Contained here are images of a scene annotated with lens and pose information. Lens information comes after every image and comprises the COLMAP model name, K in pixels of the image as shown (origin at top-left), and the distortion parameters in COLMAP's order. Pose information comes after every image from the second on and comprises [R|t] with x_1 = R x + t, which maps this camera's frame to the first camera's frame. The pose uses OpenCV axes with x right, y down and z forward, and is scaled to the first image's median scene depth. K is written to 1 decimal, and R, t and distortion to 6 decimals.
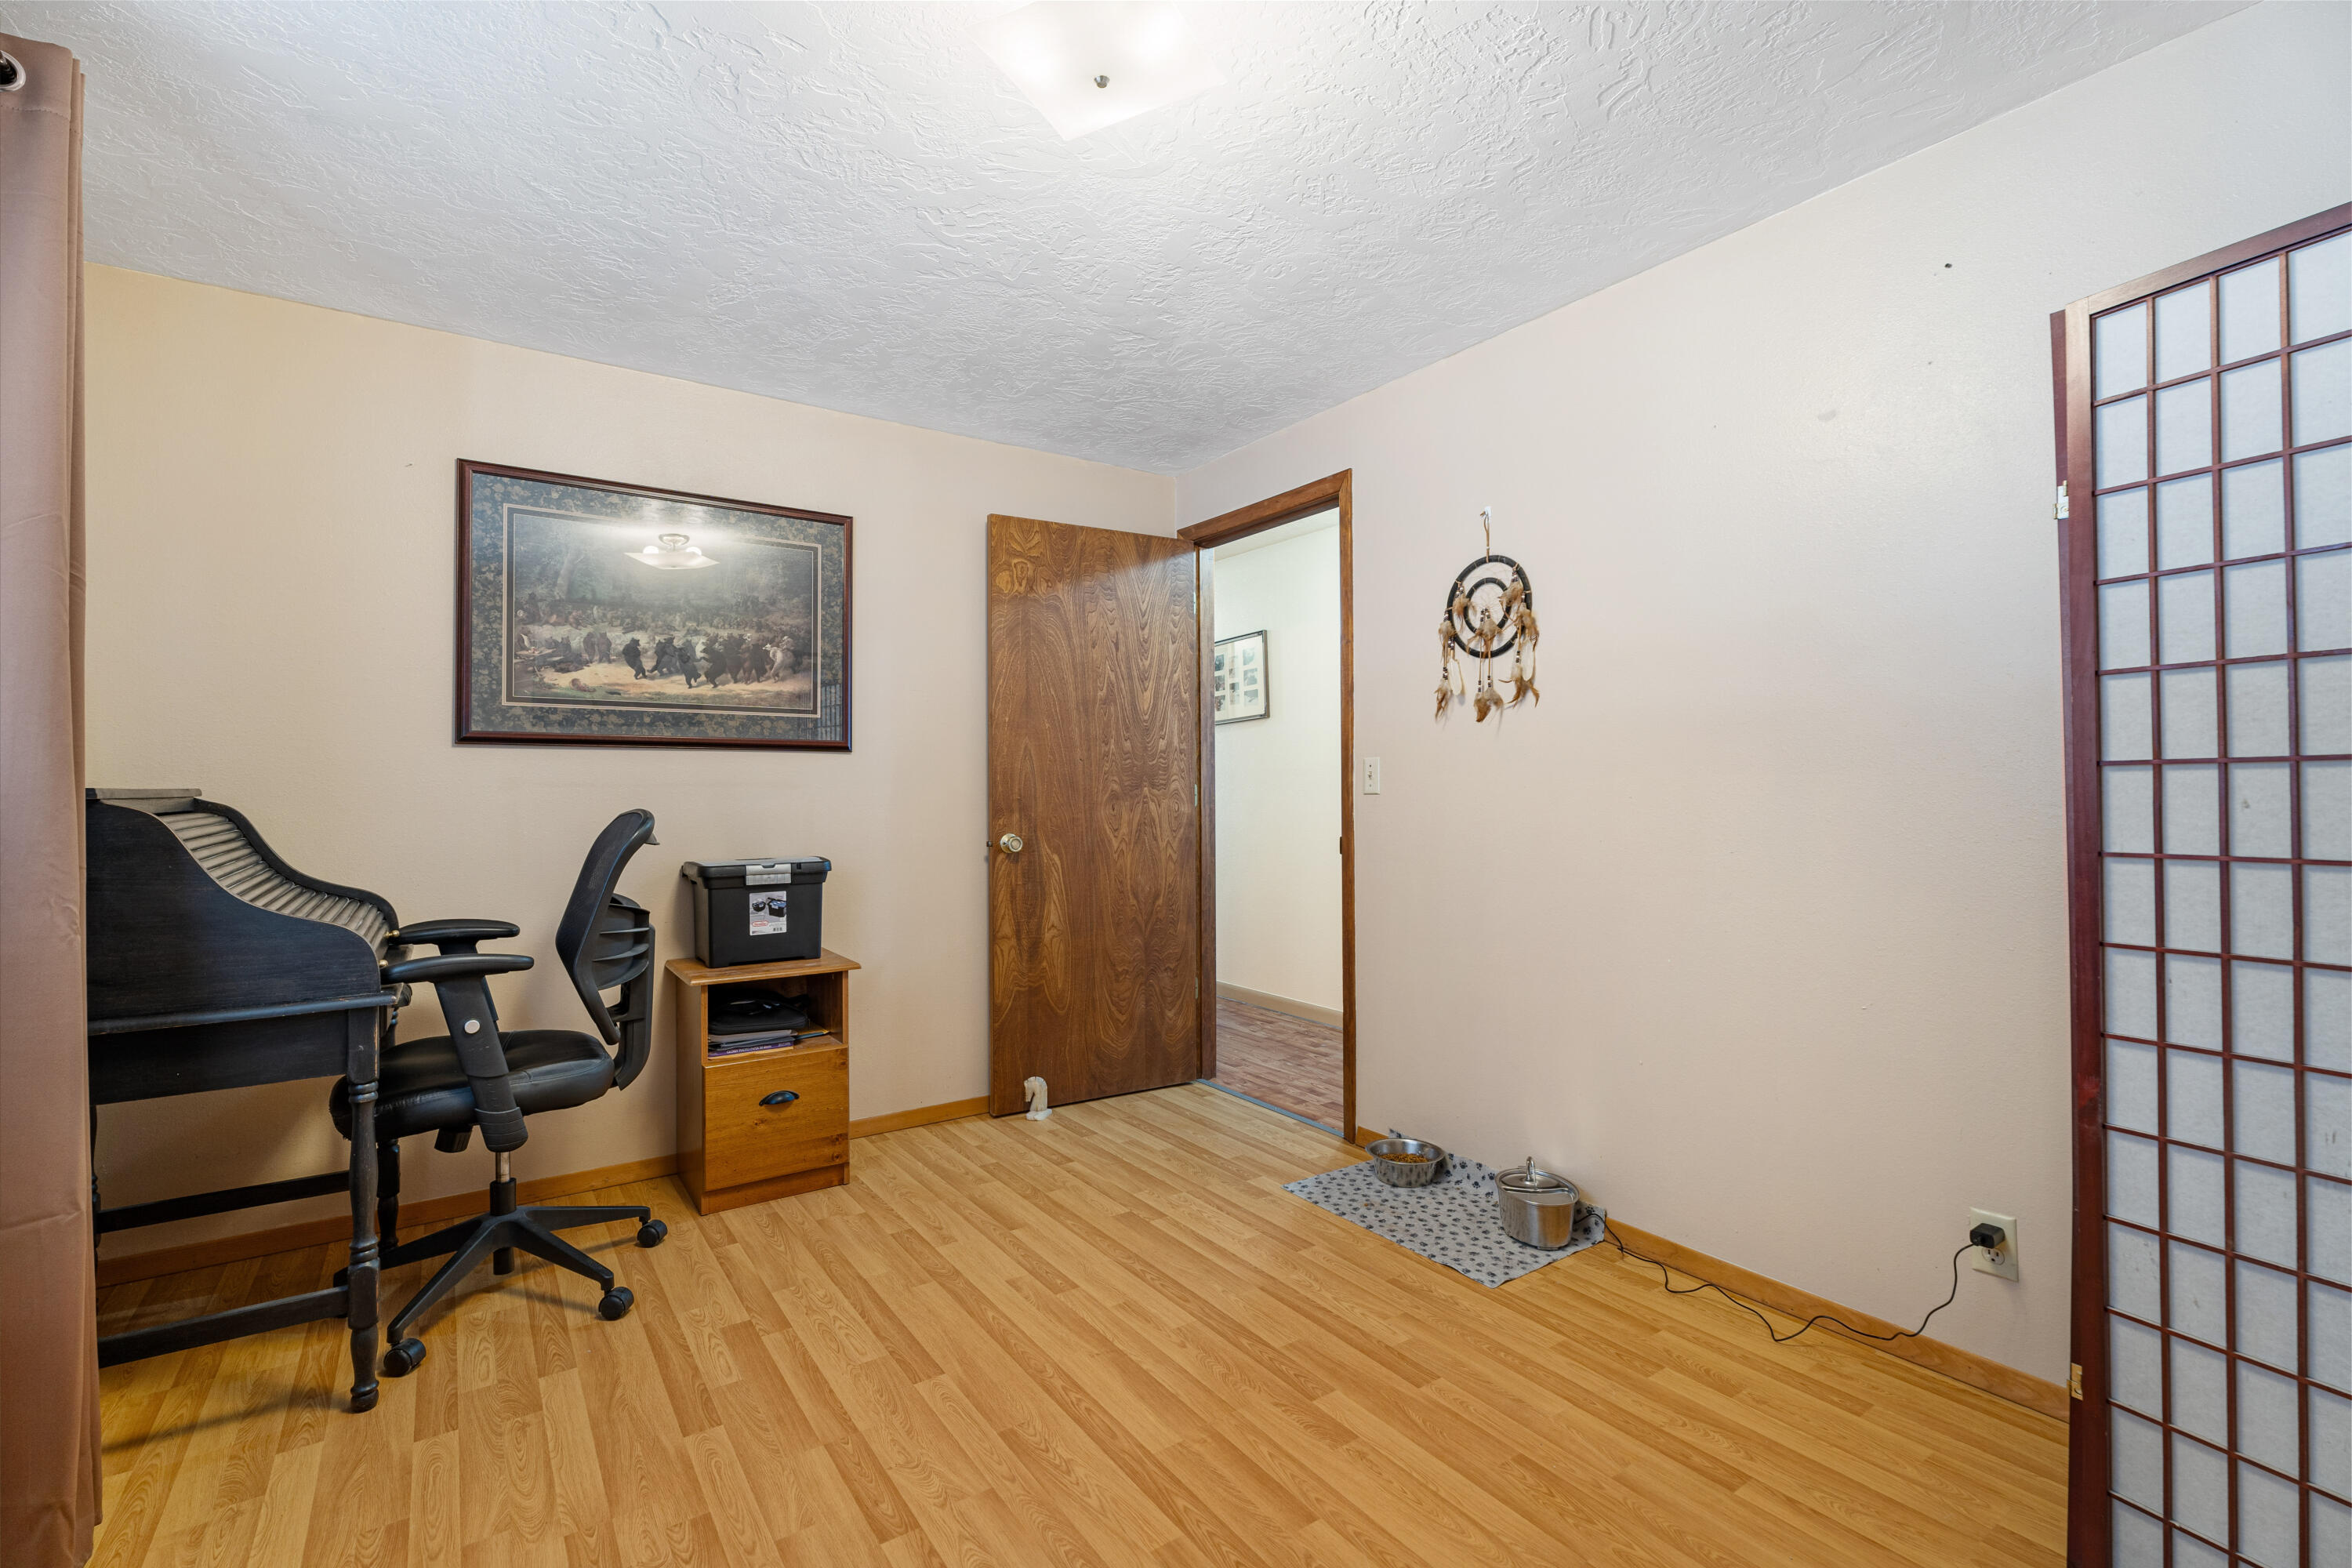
lens RADIAL K [[1055.9, 0, 1178.0], [0, 1055.9, 780.9], [0, 0, 1]] dist [0.001021, -0.003477]
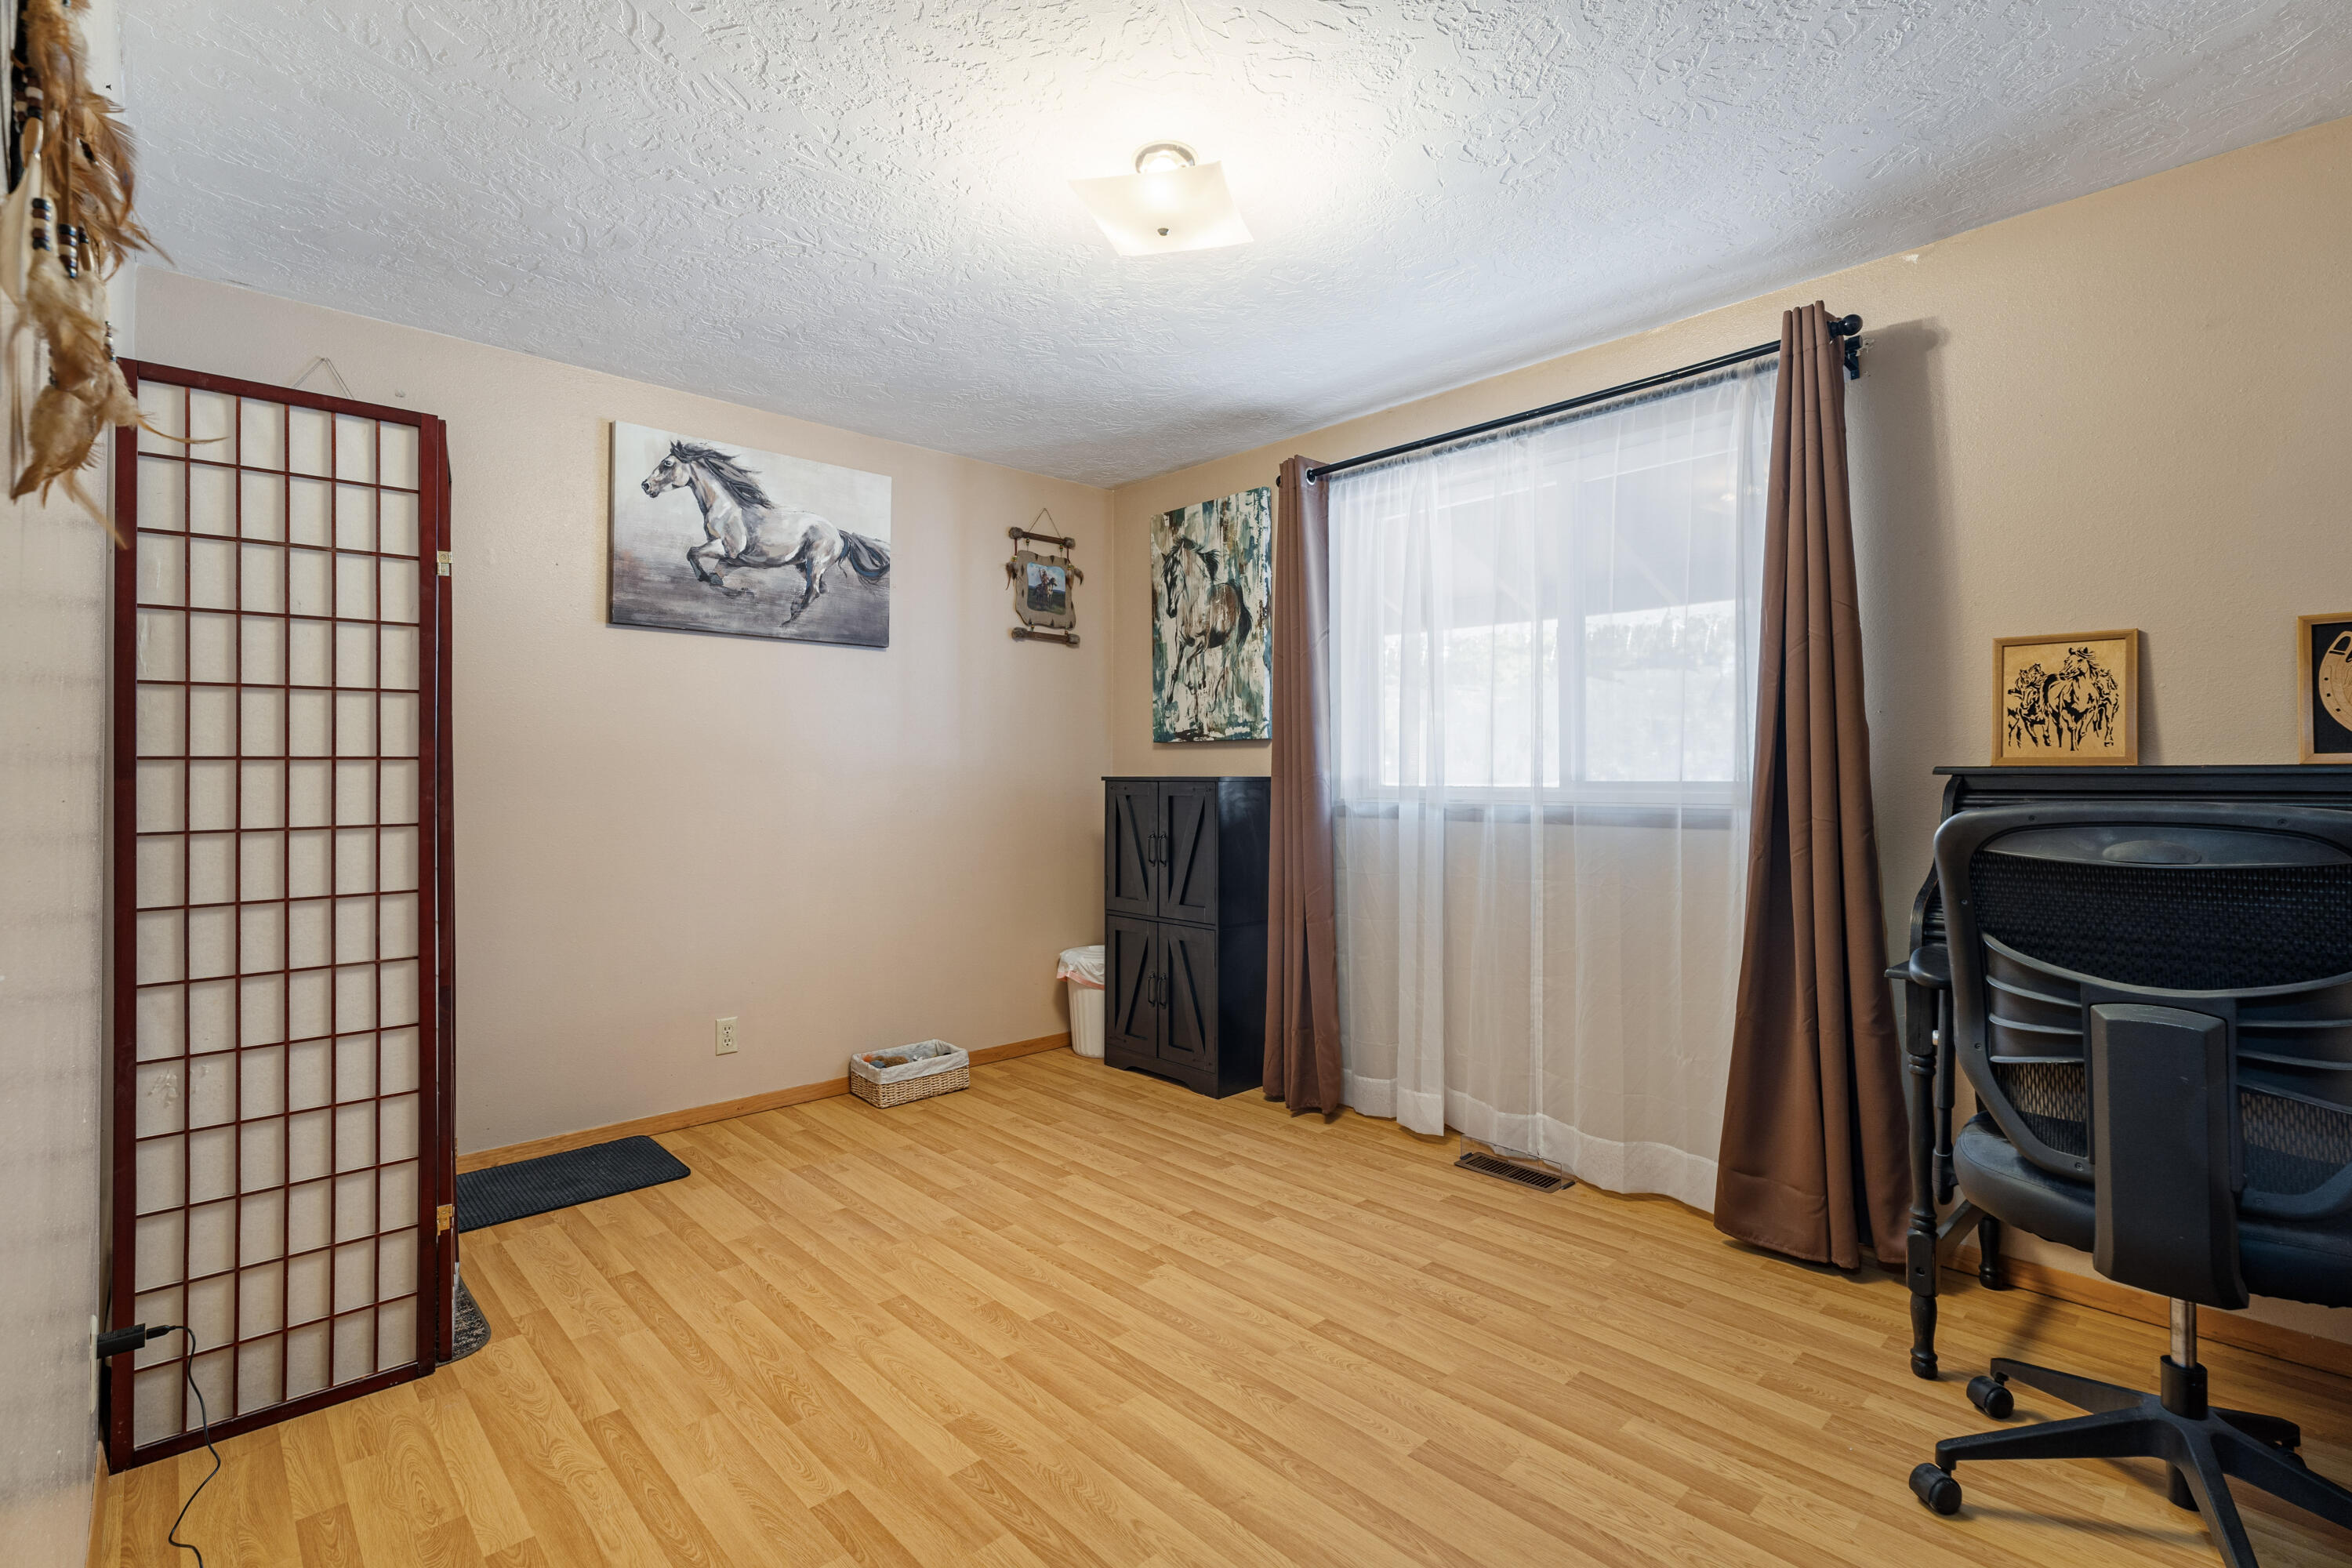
lens RADIAL K [[1055.9, 0, 1187.2], [0, 1055.9, 763.4], [0, 0, 1]] dist [0.001021, -0.003477]
pose [[-0.987386, 0.006895, -0.158178, 0.093592], [0.009008, 0.999880, -0.012641, 0.009686], [0.158072, -0.013906, -0.987330, 1.955537]]
